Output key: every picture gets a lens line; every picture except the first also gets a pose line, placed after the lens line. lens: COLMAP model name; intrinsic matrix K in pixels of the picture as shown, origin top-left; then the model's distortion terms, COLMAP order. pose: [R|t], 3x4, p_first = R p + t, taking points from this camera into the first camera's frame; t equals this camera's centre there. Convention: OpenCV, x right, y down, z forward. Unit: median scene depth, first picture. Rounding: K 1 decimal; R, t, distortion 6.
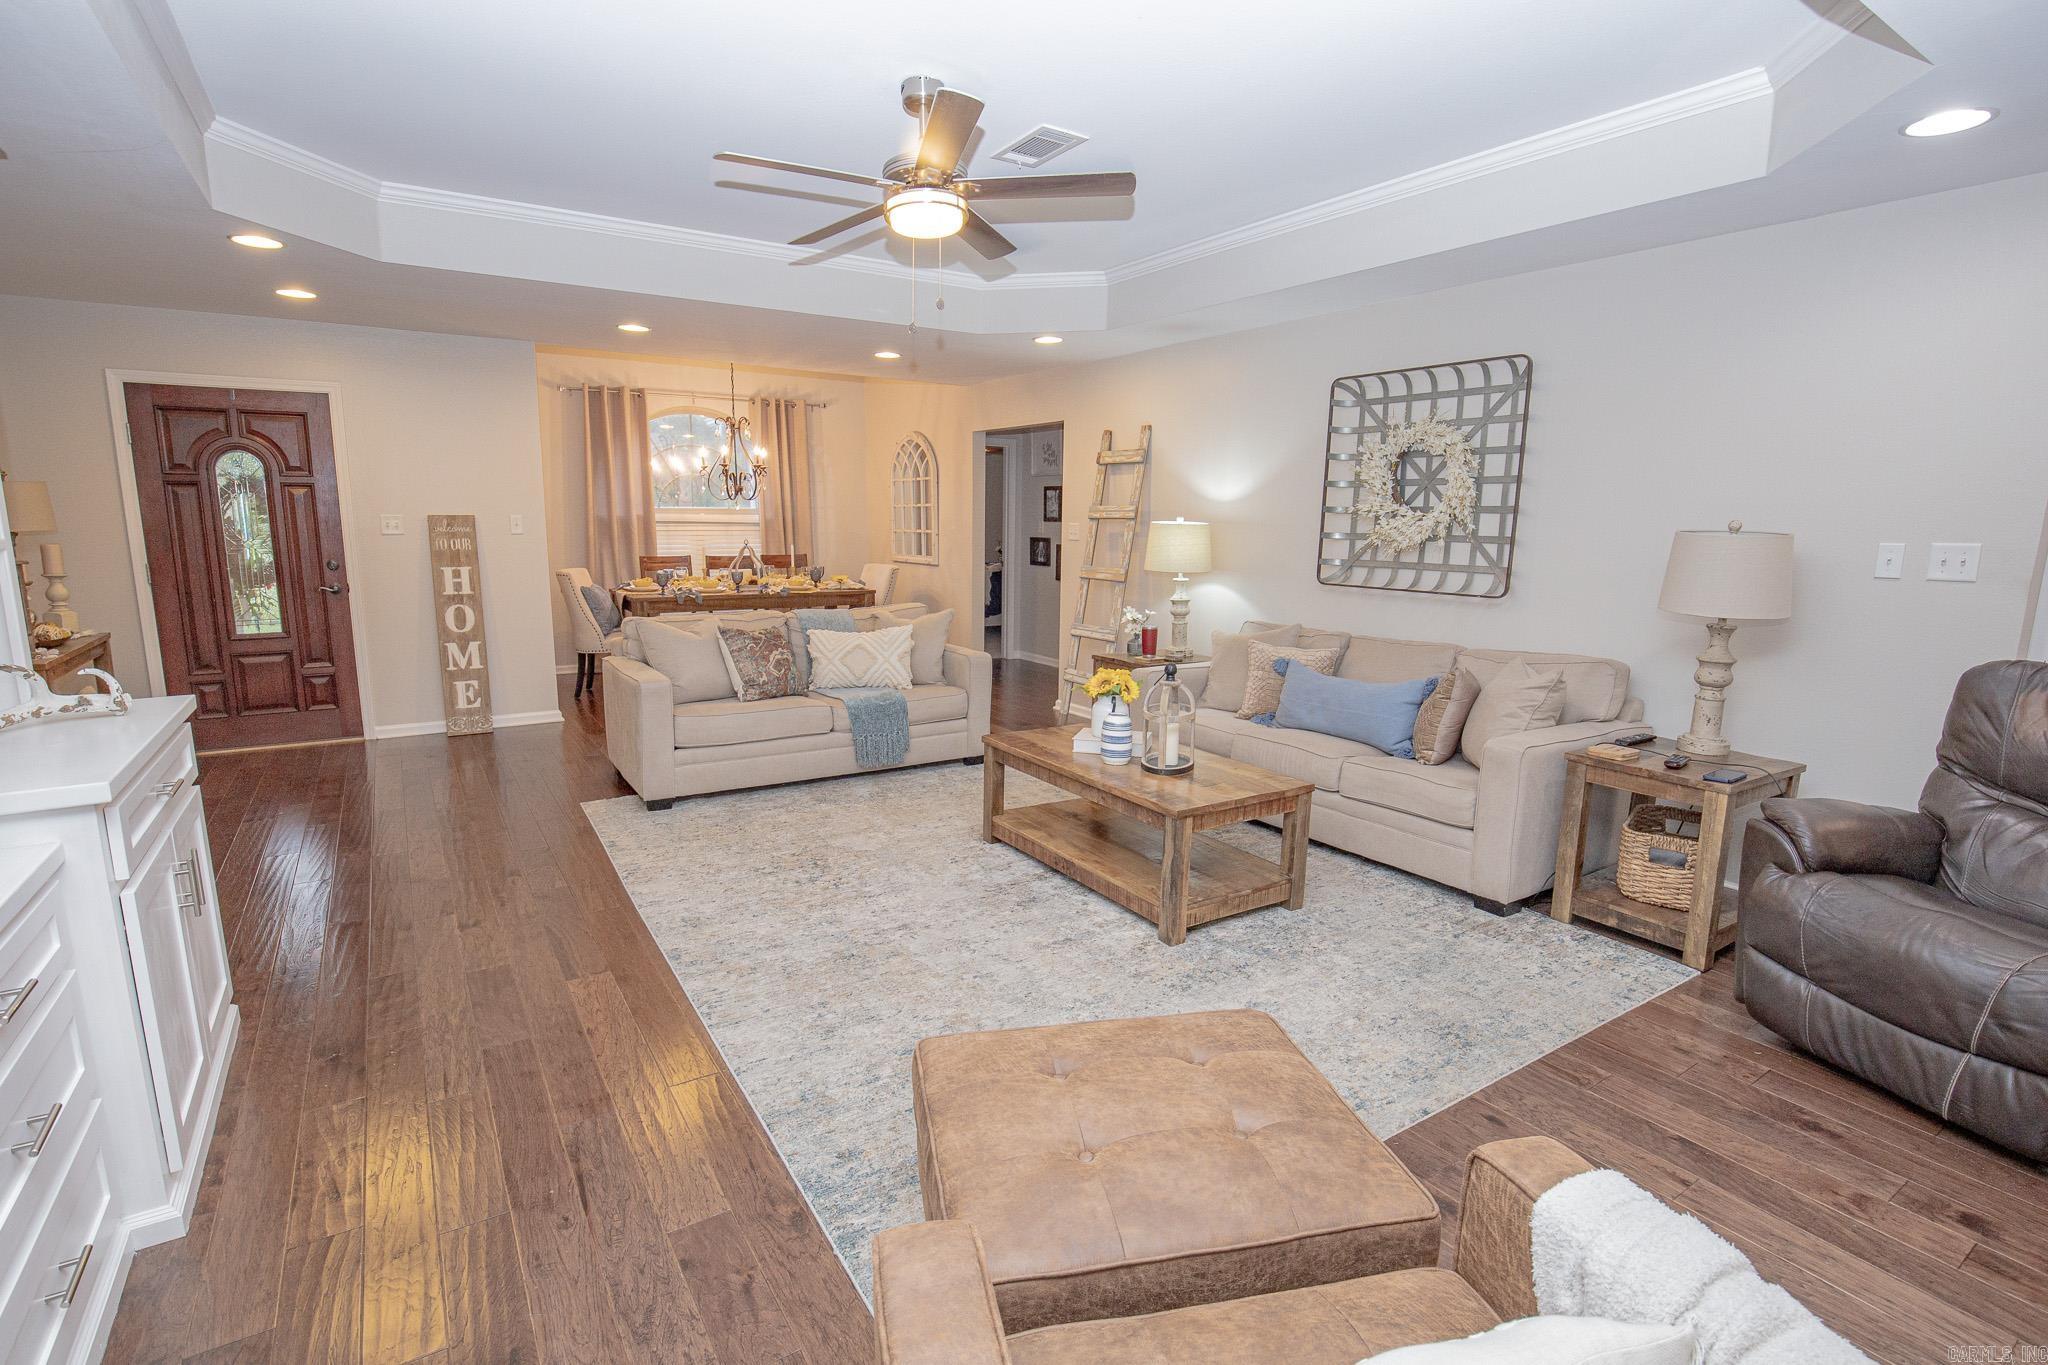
lens RADIAL K [[970.1, 0, 1018.2], [0, 970.1, 696.6], [0, 0, 1]] dist [-0.032799, 0.001181]
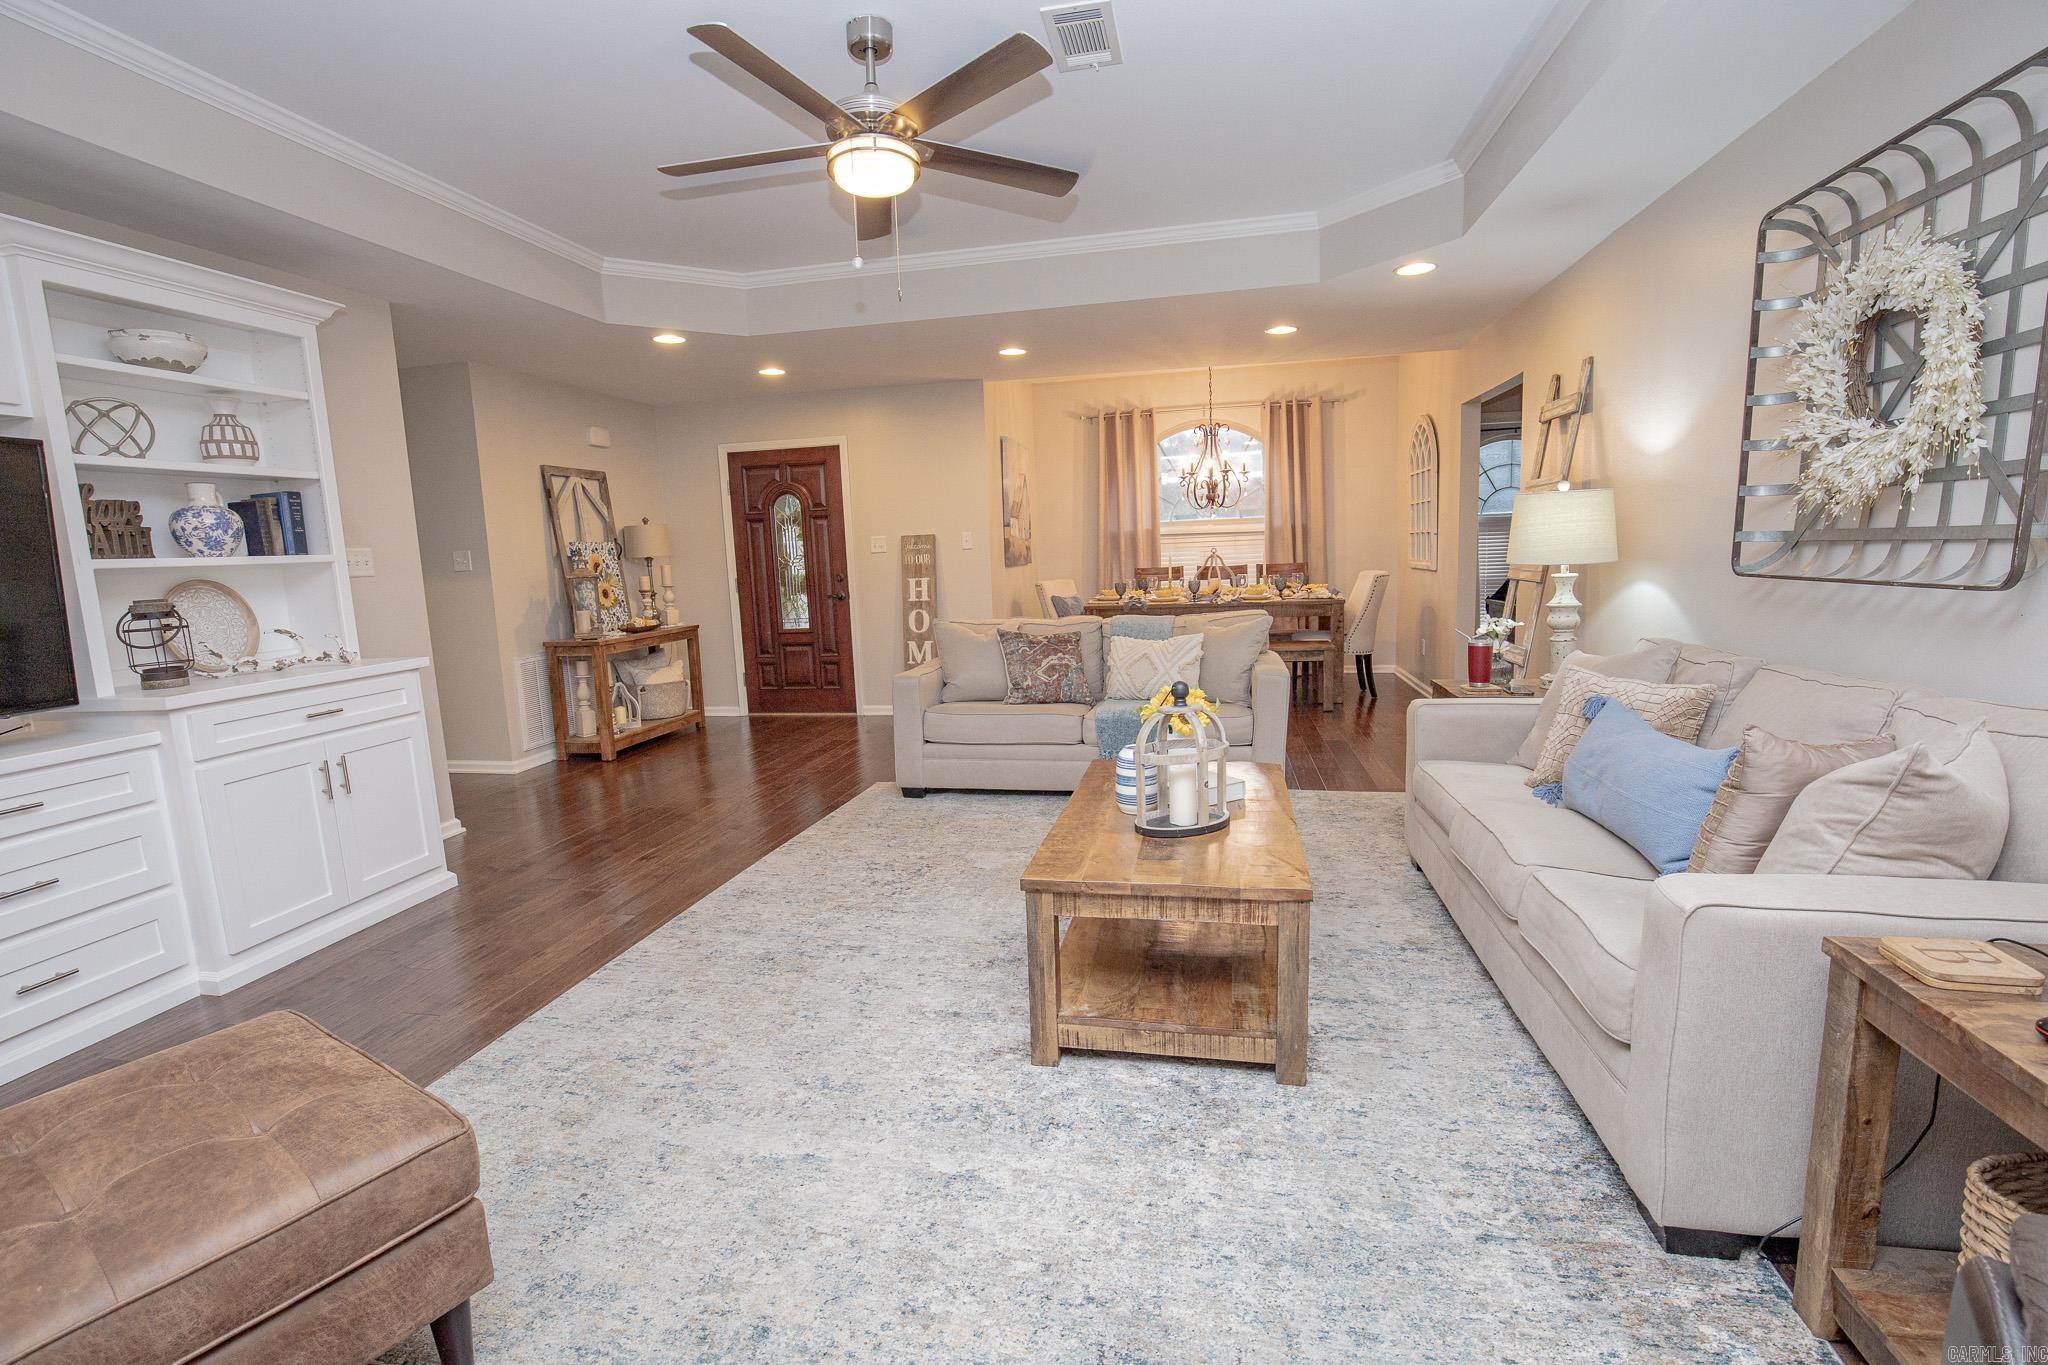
lens RADIAL K [[940.6, 0, 1009.3], [0, 940.6, 695.9], [0, 0, 1]] dist [-0.037172, 0.007559]
pose [[0.707465, 0.067157, -0.703551, 0.399542], [-0.080036, 0.996684, 0.014657, -0.017631], [0.702202, 0.045941, 0.710494, 0.304276]]
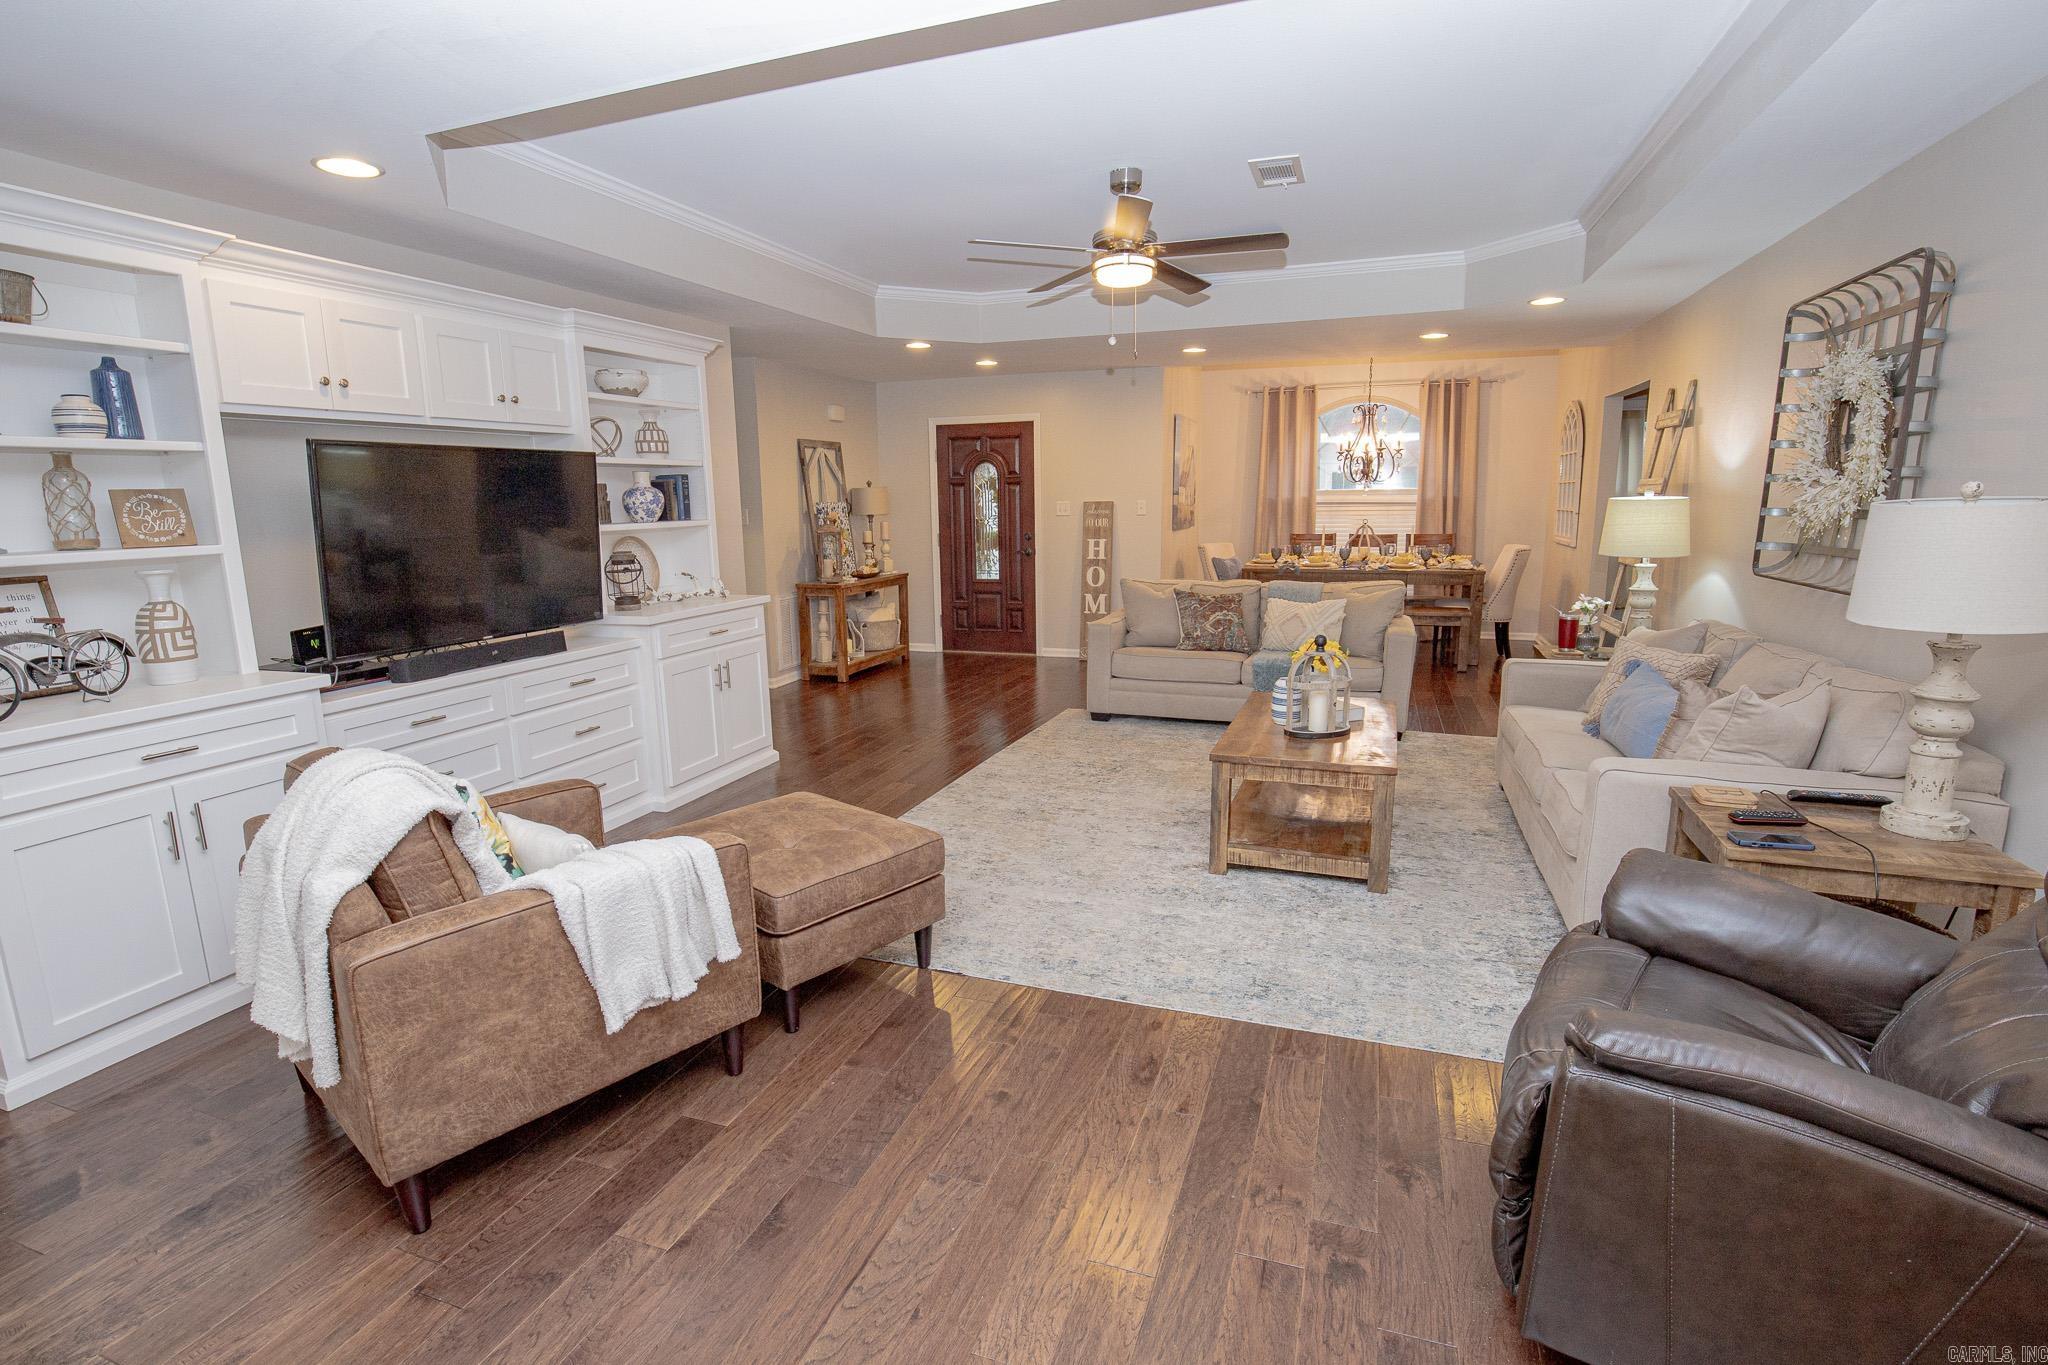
lens RADIAL K [[983.4, 0, 1002.3], [0, 983.4, 689.4], [0, 0, 1]] dist [-0.028333, 0.001104]
pose [[0.596219, 0.131354, -0.792003, 0.581512], [-0.122175, 0.989879, 0.072199, -0.007793], [0.793471, 0.053716, 0.606233, 0.054879]]
